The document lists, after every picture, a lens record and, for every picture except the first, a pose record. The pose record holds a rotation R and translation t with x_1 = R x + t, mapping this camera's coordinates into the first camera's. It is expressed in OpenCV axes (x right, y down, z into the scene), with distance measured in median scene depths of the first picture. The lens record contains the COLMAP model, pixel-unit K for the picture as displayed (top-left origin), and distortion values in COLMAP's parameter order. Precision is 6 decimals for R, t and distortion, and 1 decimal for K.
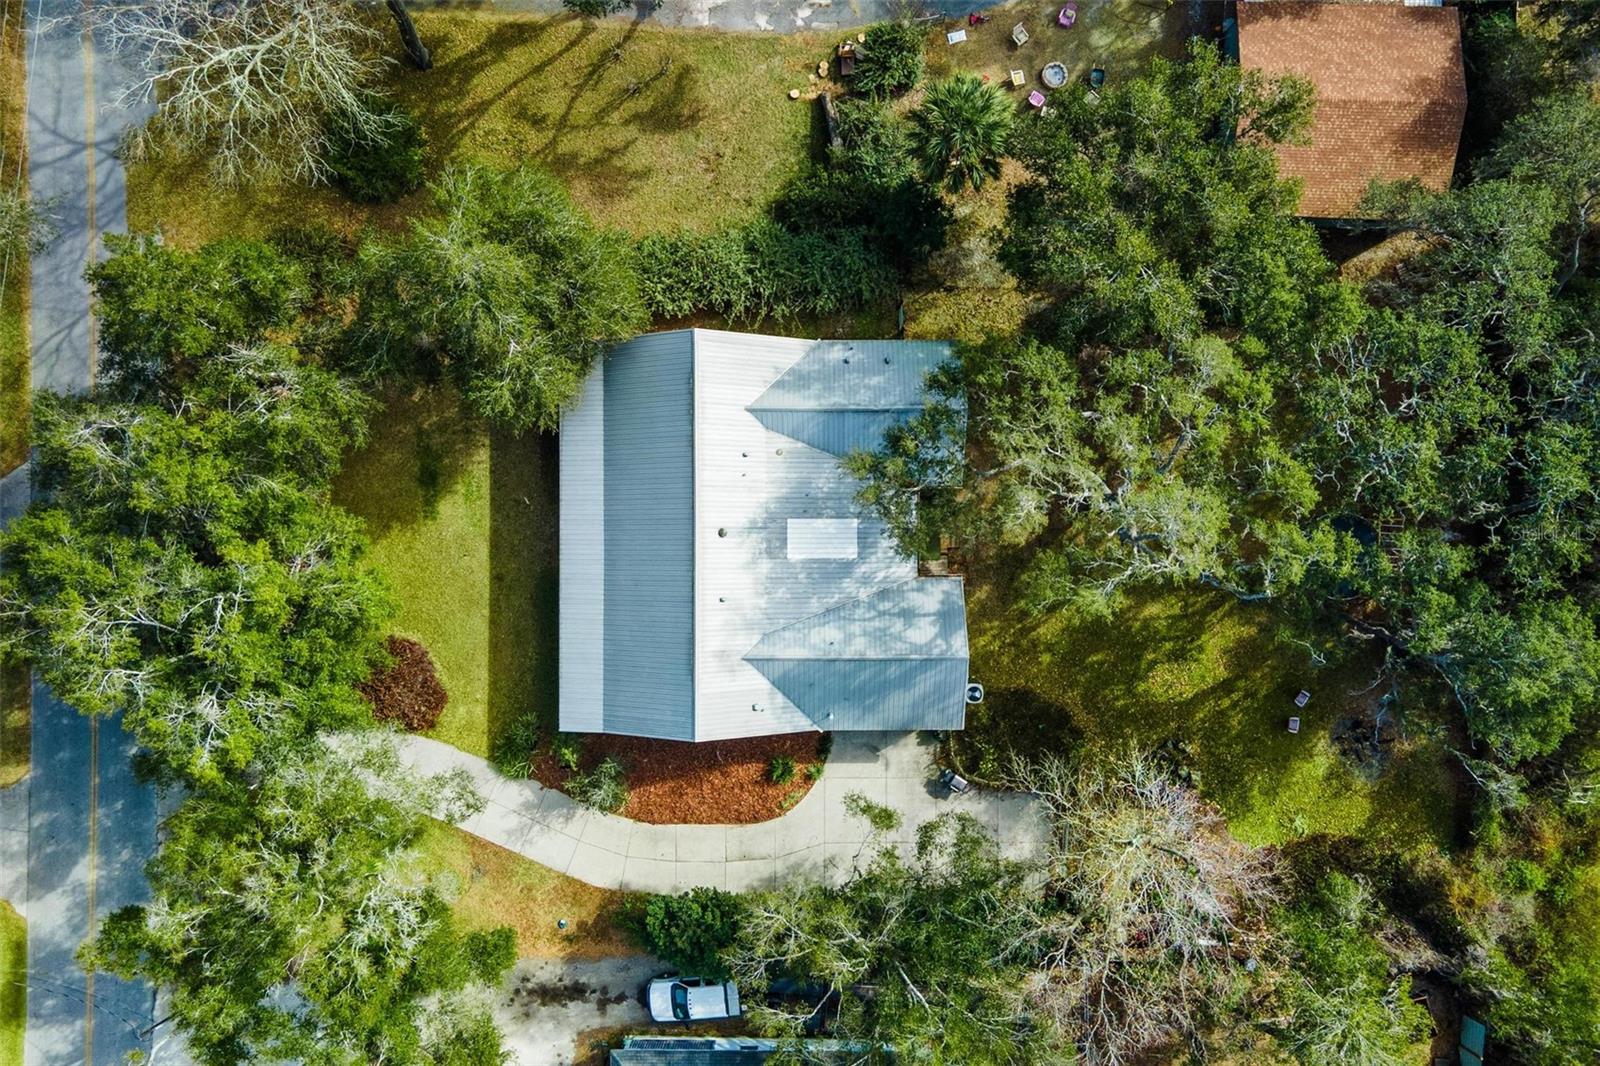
lens RADIAL K [[1112.2, 0, 800.0], [0, 1112.2, 533.0], [0, 0, 1]] dist [-0.005604, -0.000217]
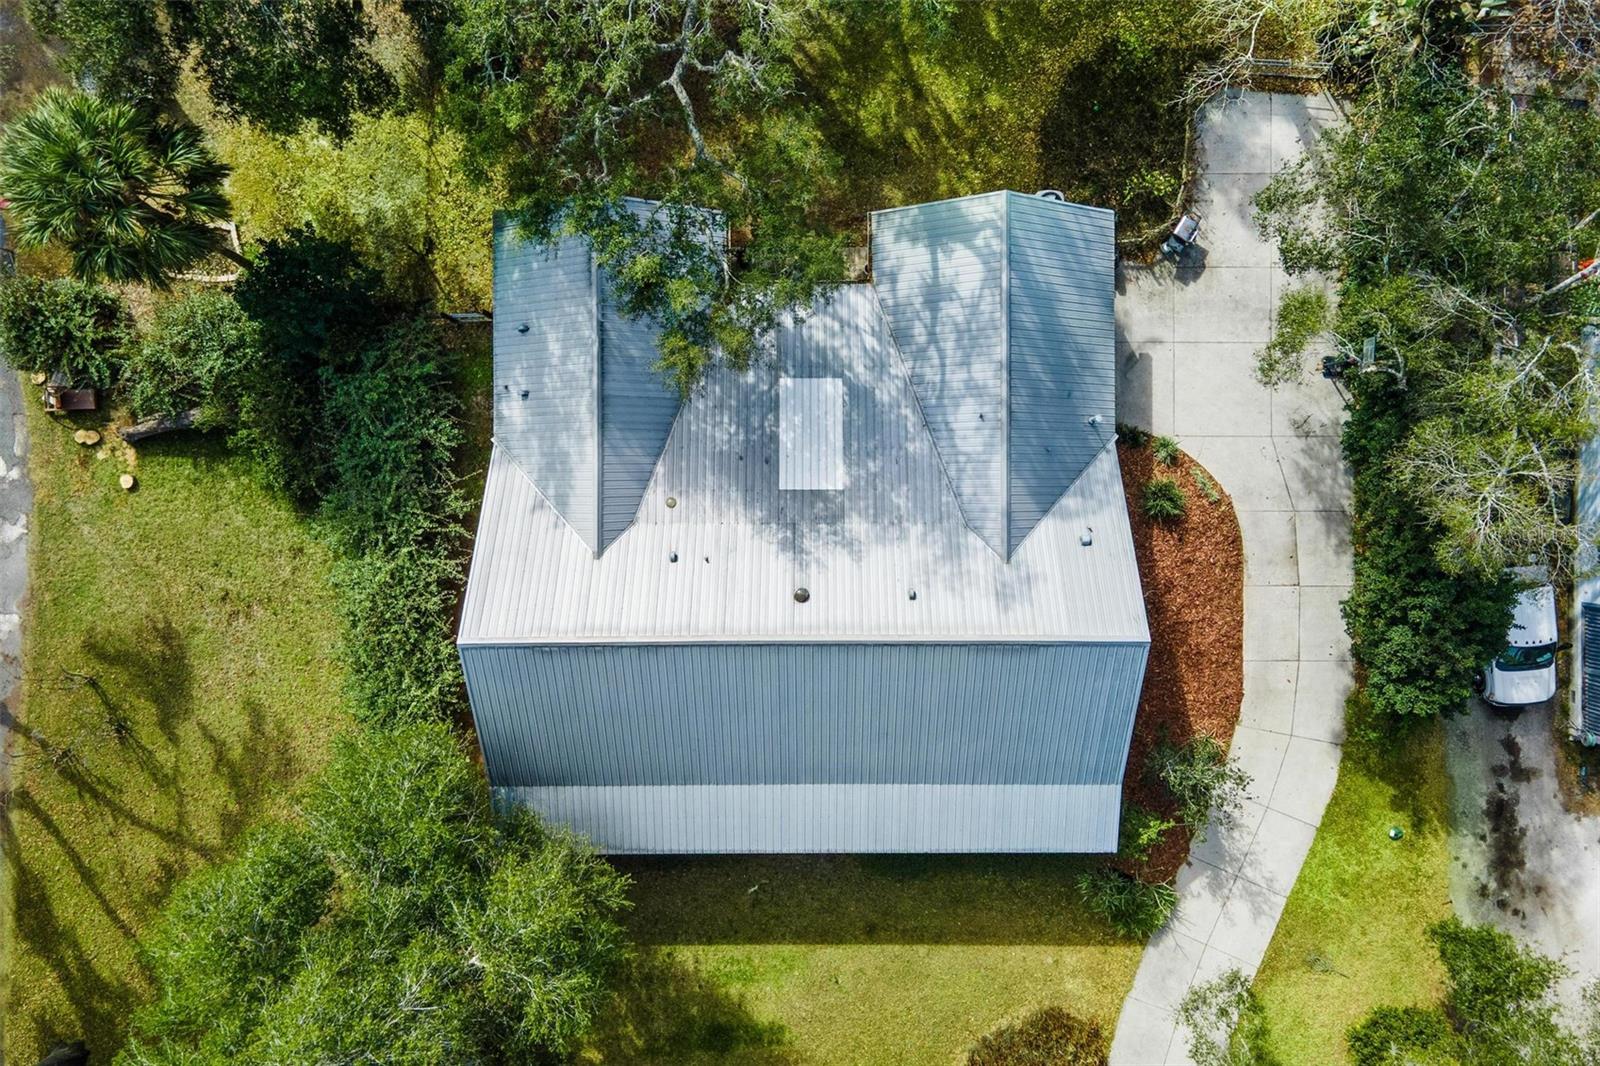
lens RADIAL K [[1112.2, 0, 800.0], [0, 1112.2, 533.0], [0, 0, 1]] dist [-0.005604, -0.000217]
pose [[-0.000677, -0.999505, -0.031469, -0.014878], [0.999997, -0.000597, -0.002570, 0.000341], [0.002550, -0.031470, 0.999501, 0.353332]]
